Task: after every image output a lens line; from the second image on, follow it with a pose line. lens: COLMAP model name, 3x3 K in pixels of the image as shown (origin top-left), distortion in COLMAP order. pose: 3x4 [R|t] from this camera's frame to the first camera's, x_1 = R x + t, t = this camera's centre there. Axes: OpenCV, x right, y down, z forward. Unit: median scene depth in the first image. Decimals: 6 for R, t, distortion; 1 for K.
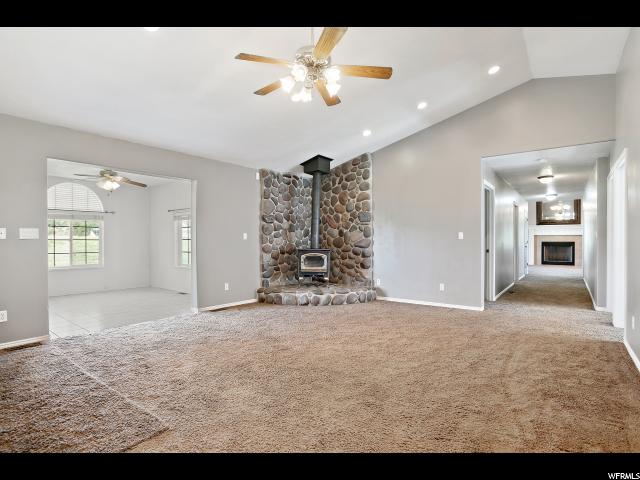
lens RADIAL K [[341.1, 0, 320.0], [0, 341.1, 240.0], [0, 0, 1]] dist [-0.016447, 0.003532]
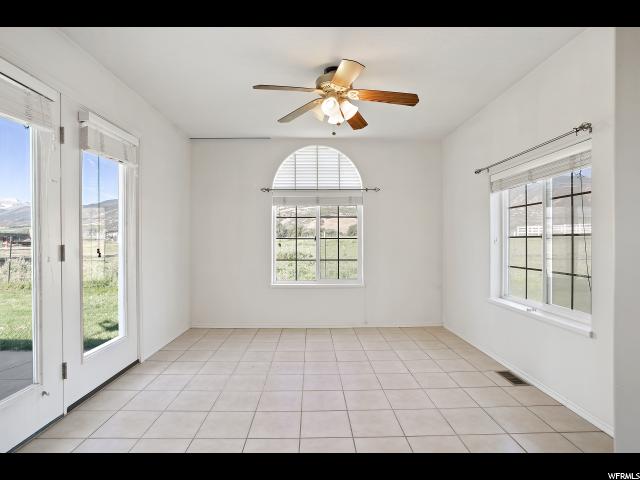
lens RADIAL K [[341.1, 0, 320.0], [0, 341.1, 240.0], [0, 0, 1]] dist [-0.016447, 0.003532]
pose [[0.655050, -0.001951, -0.755583, -0.251797], [0.009383, 0.999941, 0.005553, -0.000606], [0.755527, -0.010727, 0.655029, 0.571549]]
